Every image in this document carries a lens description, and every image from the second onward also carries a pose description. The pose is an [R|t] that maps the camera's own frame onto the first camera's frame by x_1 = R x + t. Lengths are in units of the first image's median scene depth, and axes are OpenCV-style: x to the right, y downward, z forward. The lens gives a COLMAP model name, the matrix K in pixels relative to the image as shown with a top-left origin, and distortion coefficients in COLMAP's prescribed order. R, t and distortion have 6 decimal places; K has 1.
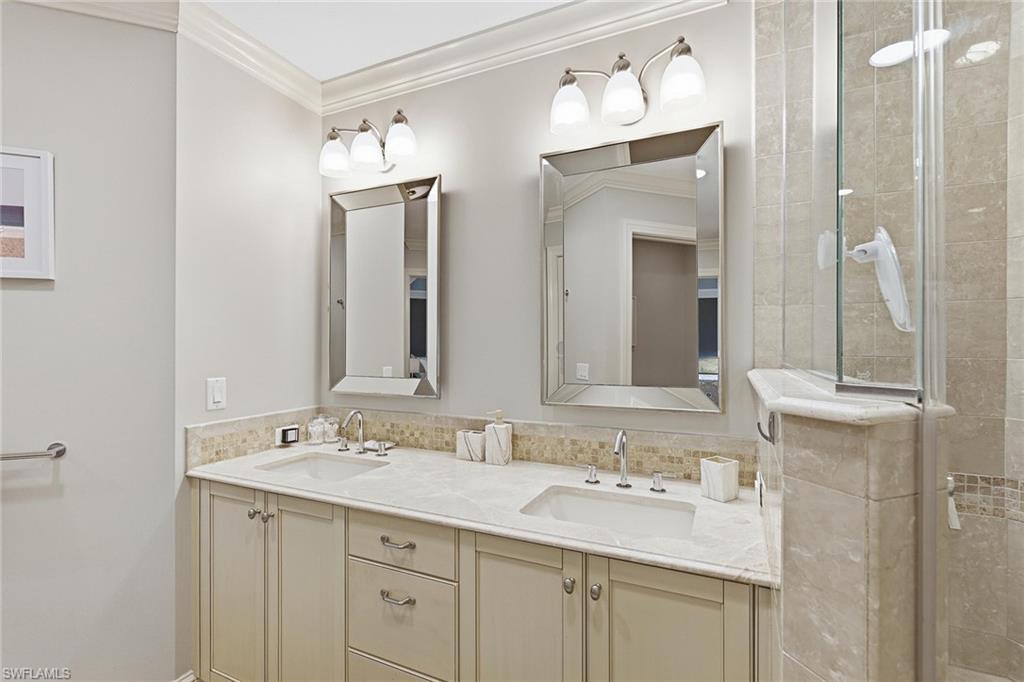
lens RADIAL K [[464.3, 0, 512.7], [0, 464.3, 344.7], [0, 0, 1]] dist [-0.000516, -0.000012]
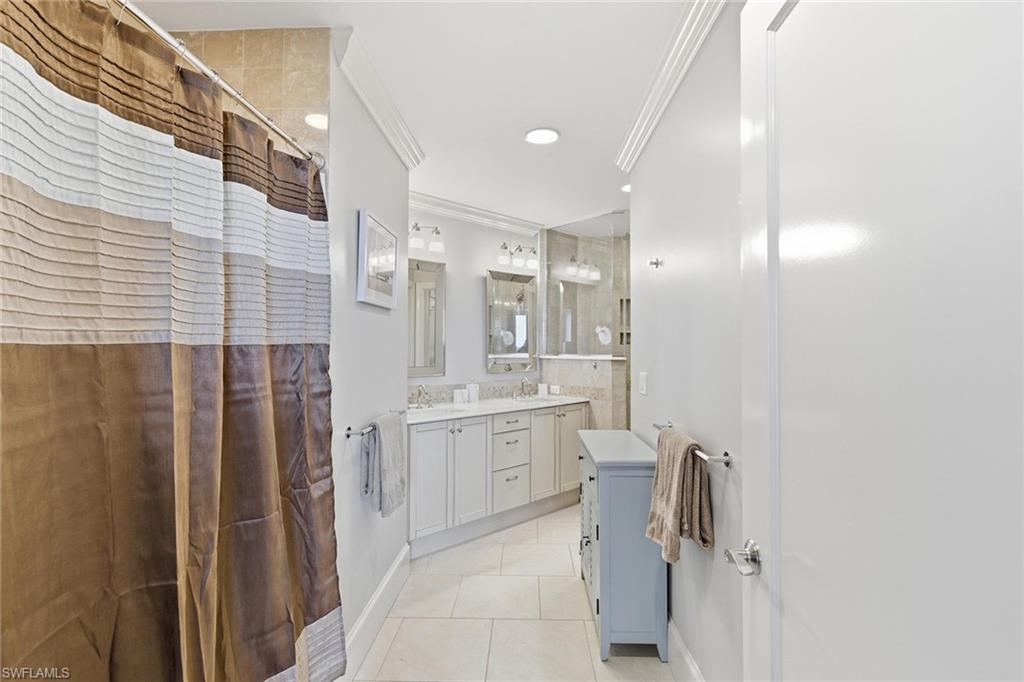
lens RADIAL K [[464.3, 0, 512.7], [0, 464.3, 344.7], [0, 0, 1]] dist [-0.000516, -0.000012]
pose [[0.389235, 0.001740, 0.921137, -2.354526], [-0.000788, 0.999998, -0.001556, -0.018204], [-0.921138, -0.000120, 0.389236, -0.055577]]
